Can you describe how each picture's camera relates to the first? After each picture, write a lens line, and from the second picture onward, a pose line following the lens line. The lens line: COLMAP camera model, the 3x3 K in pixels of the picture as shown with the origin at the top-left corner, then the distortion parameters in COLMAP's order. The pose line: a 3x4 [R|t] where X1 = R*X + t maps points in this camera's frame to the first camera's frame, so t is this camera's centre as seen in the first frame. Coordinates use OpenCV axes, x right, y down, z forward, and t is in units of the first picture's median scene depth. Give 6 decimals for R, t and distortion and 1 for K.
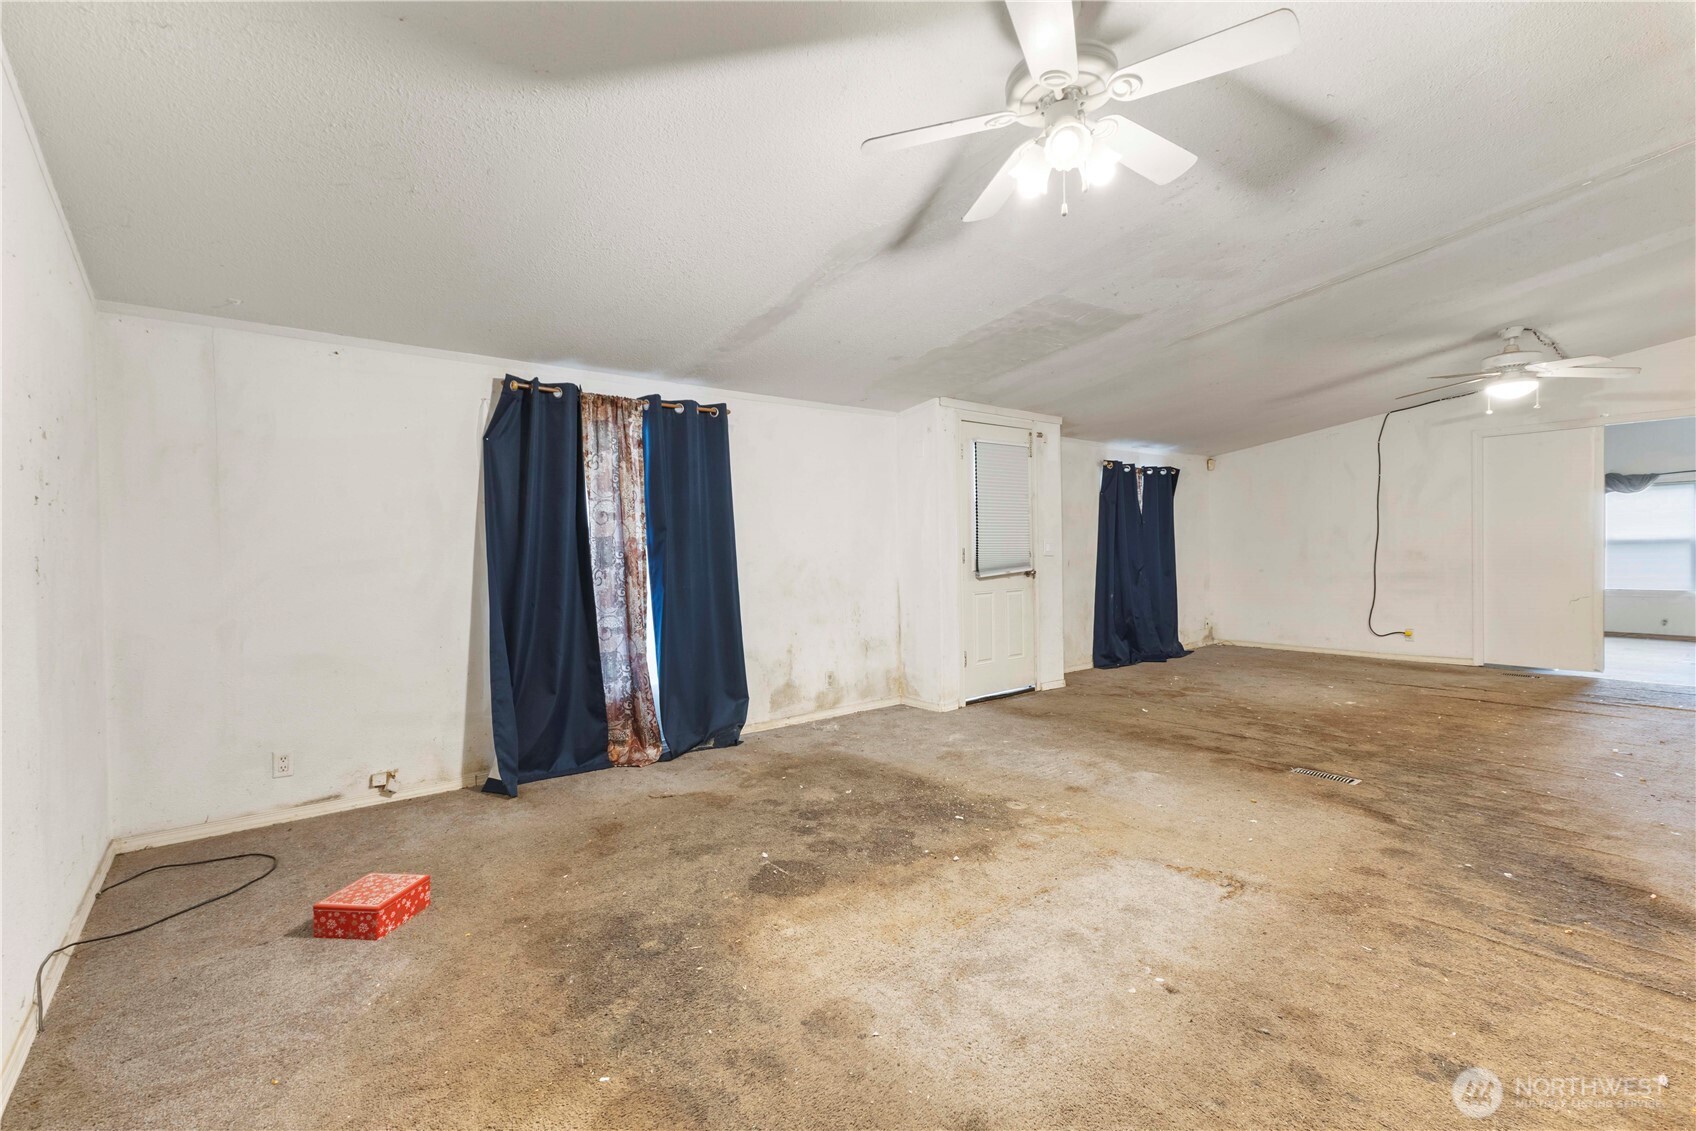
lens RADIAL K [[753.6, 0, 849.4], [0, 753.6, 552.0], [0, 0, 1]] dist [0.006733, 0.000908]
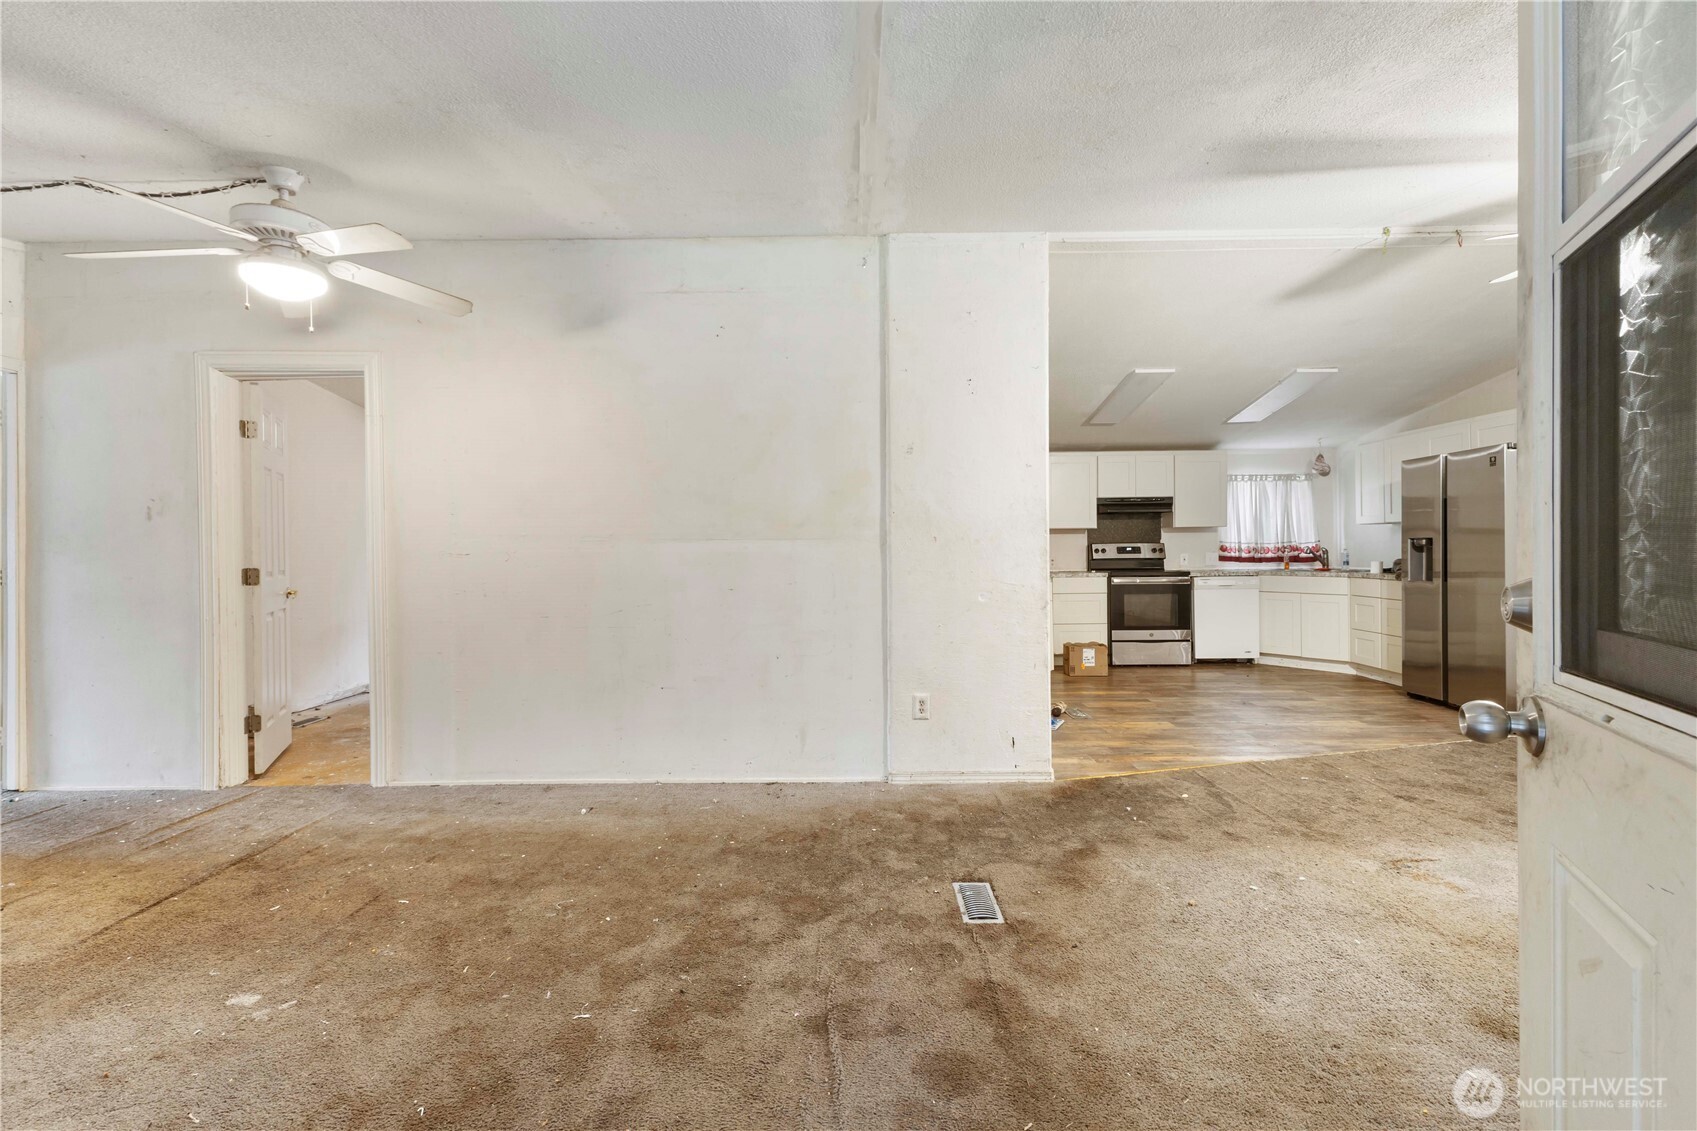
lens RADIAL K [[754.0, 0, 847.5], [0, 754.0, 557.7], [0, 0, 1]] dist [0.006733, 0.000908]
pose [[-0.773381, 0.022830, 0.633530, 0.313430], [0.030964, 0.999519, 0.001781, -0.006869], [-0.633185, 0.020994, -0.773716, 1.680522]]
